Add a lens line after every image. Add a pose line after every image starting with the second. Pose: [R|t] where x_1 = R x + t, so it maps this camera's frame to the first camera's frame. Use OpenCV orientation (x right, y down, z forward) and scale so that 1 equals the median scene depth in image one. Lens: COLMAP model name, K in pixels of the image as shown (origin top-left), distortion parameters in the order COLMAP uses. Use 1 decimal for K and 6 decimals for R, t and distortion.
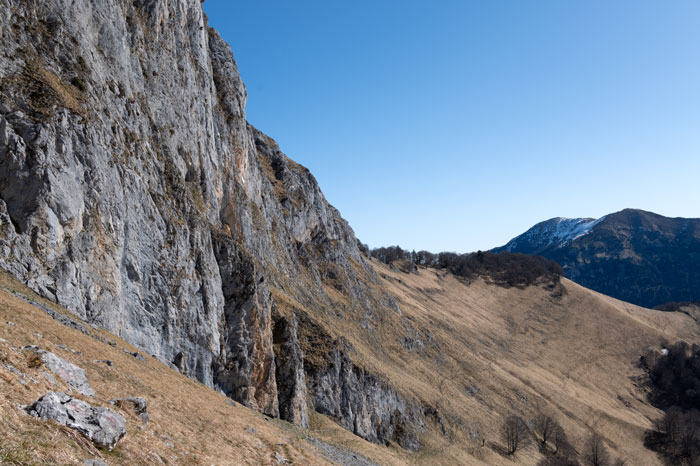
lens RADIAL K [[662.5, 0, 350.0], [0, 662.5, 233.0], [0, 0, 1]] dist [-0.022689, -0.002450]
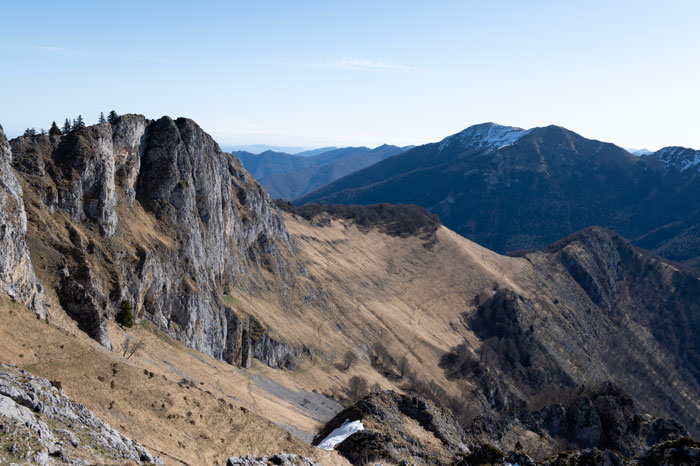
lens RADIAL K [[662.5, 0, 350.0], [0, 662.5, 233.0], [0, 0, 1]] dist [-0.022689, -0.002450]
pose [[0.989132, 0.106267, 0.101613, 0.002686], [-0.124596, 0.972745, 0.195558, -0.327091], [-0.078062, -0.206094, 0.975414, -0.625113]]
